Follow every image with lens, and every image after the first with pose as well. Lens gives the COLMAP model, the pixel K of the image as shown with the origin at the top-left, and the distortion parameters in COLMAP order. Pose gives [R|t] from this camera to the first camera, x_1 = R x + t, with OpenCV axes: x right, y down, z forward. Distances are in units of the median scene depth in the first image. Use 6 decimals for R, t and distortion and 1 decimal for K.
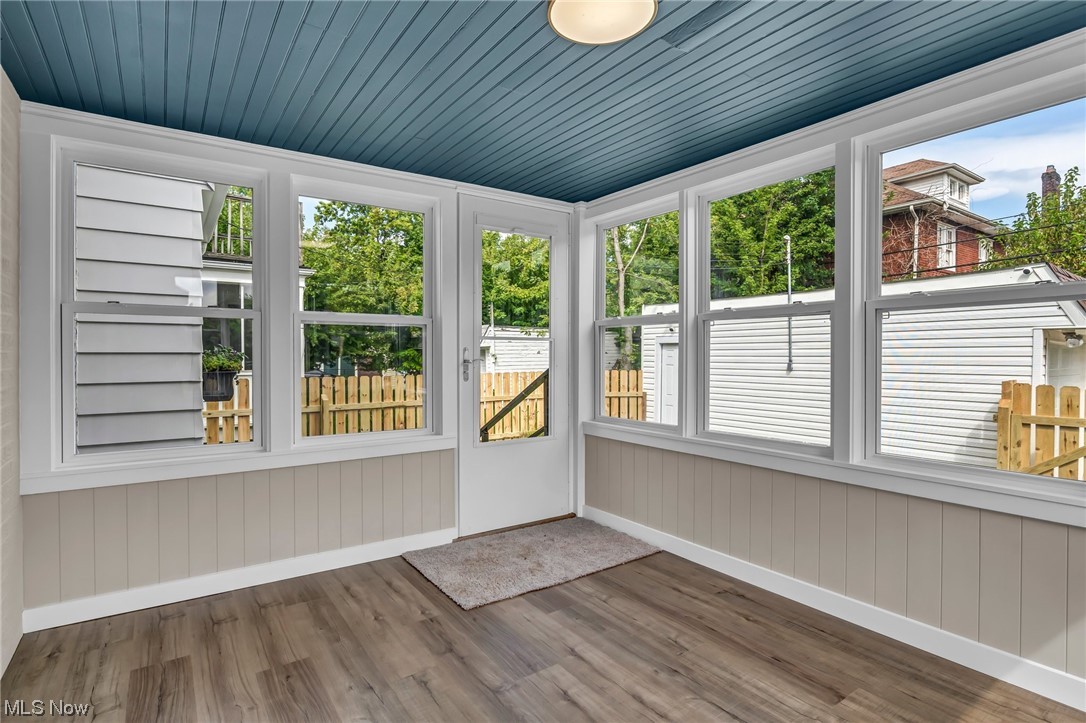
lens RADIAL K [[532.9, 0, 534.8], [0, 532.9, 361.9], [0, 0, 1]] dist [-0.015159, 0.001317]
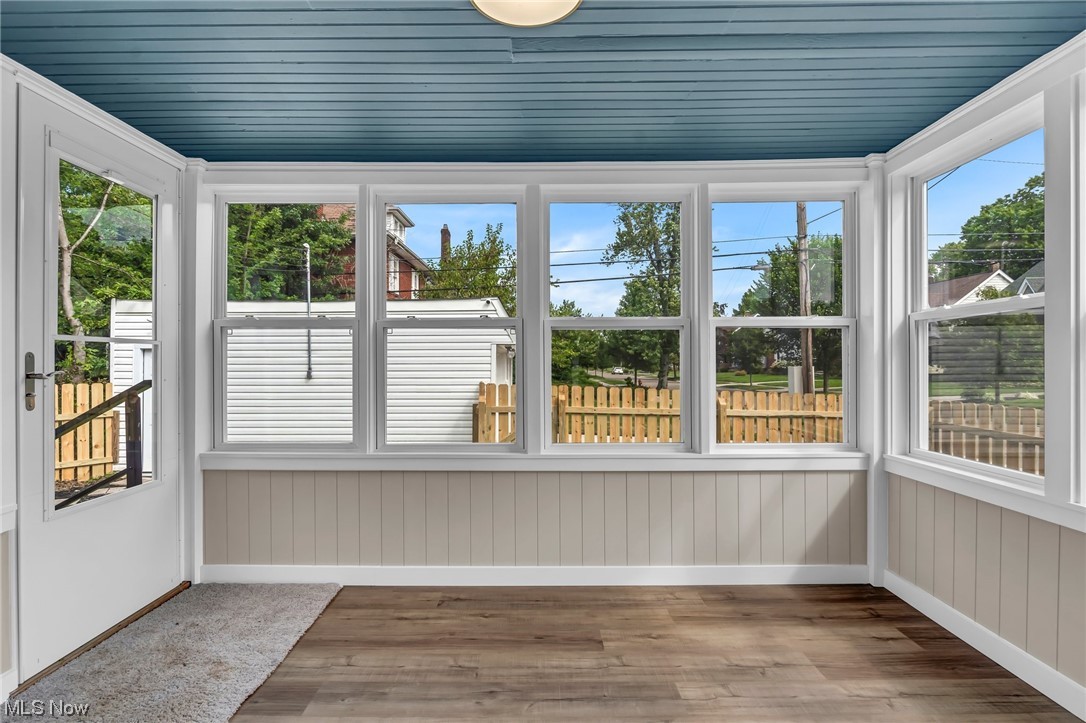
lens RADIAL K [[532.9, 0, 534.8], [0, 532.9, 361.9], [0, 0, 1]] dist [-0.015159, 0.001317]
pose [[0.575096, -0.000281, 0.818086, -0.299375], [0.011881, 0.999897, -0.008008, -0.005893], [-0.818000, 0.014325, 0.575040, 0.232251]]
